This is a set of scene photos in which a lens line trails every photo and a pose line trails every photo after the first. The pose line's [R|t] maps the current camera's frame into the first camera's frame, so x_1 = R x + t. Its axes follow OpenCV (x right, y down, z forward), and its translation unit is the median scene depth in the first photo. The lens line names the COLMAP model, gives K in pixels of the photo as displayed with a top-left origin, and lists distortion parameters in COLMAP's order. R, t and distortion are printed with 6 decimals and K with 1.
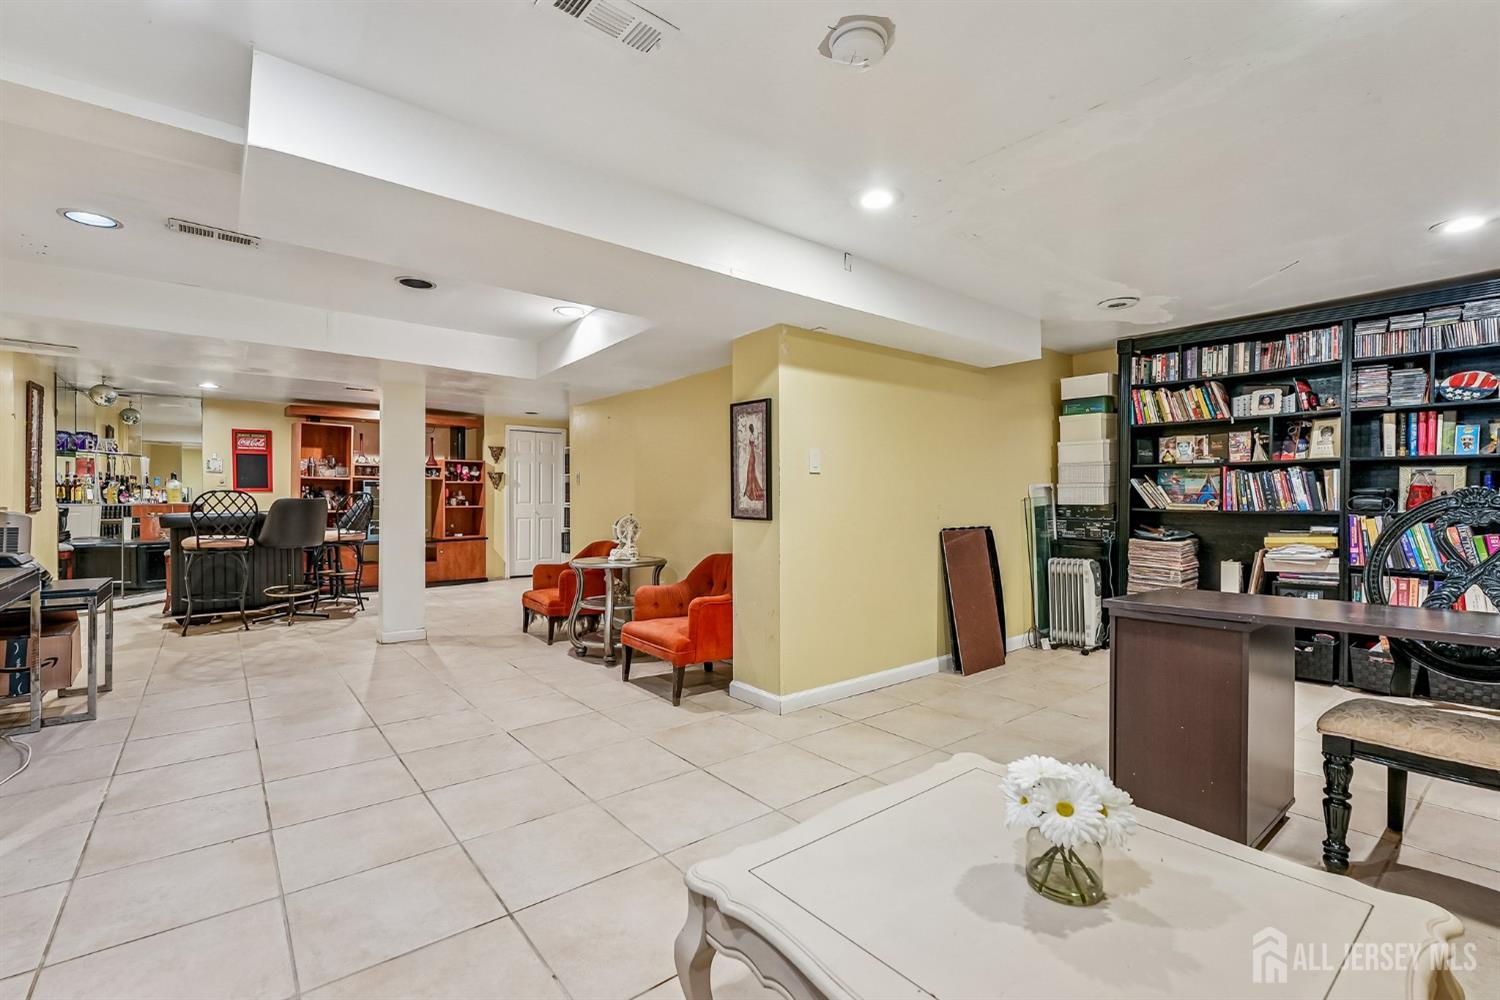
lens RADIAL K [[644.7, 0, 748.7], [0, 644.7, 503.8], [0, 0, 1]] dist [-0.002546, 0.000025]
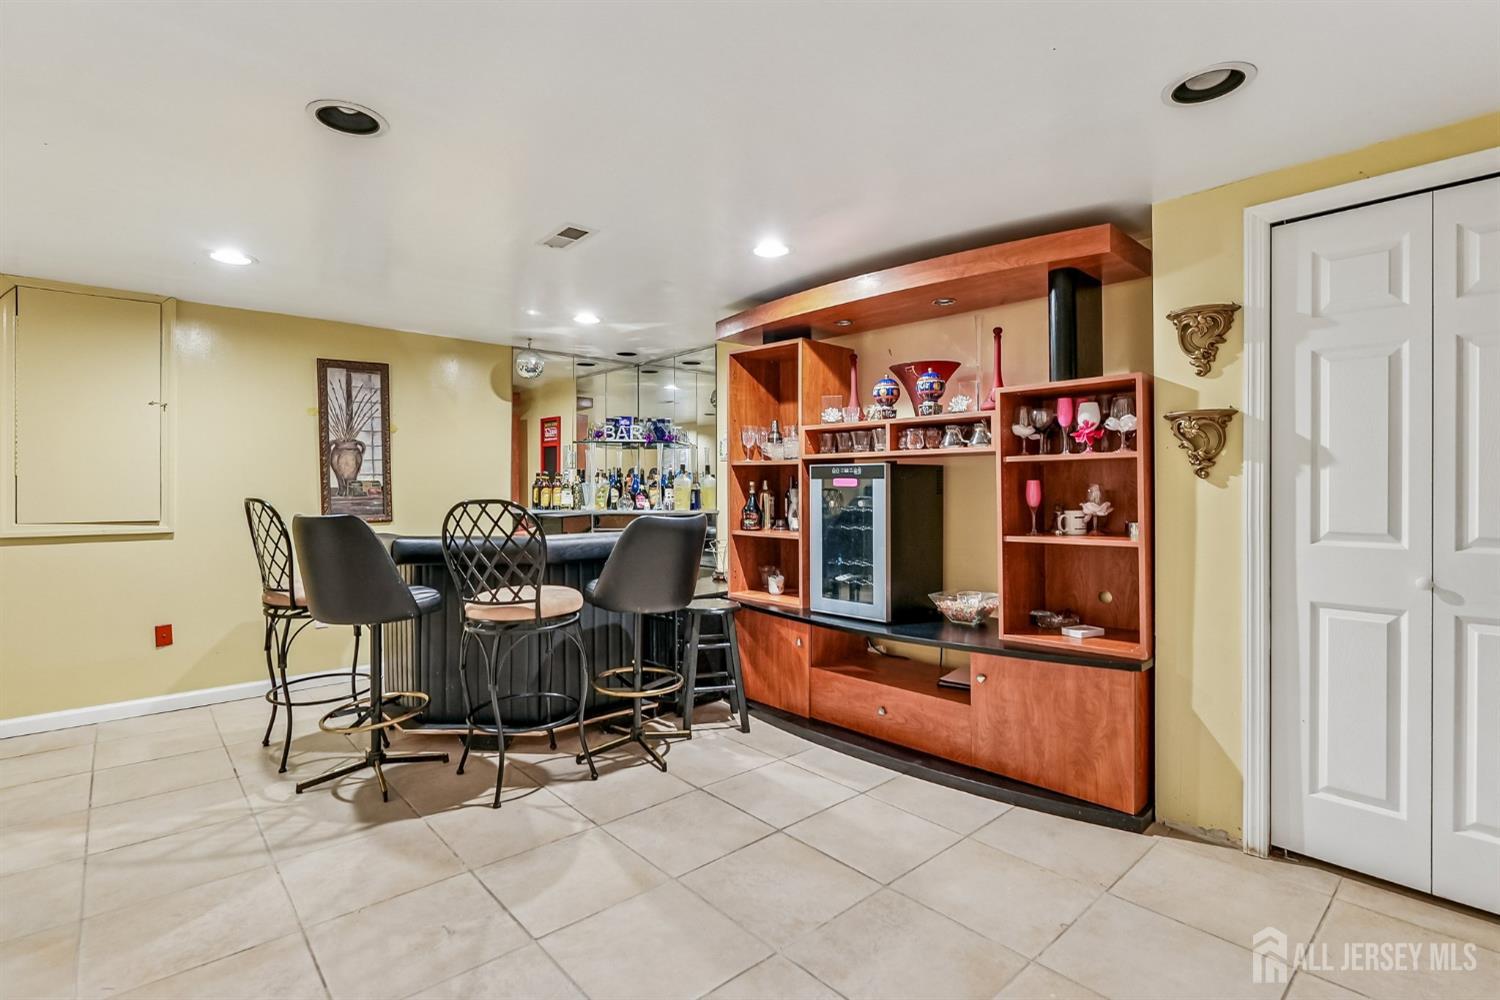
lens RADIAL K [[707.5, 0, 750.6], [0, 707.5, 492.2], [0, 0, 1]] dist [0.000787, -0.000028]
pose [[0.054705, 0.005157, -0.998489, -0.127338], [0.007355, 0.999957, 0.005567, -0.019999], [0.998475, -0.007648, 0.054664, 0.821741]]
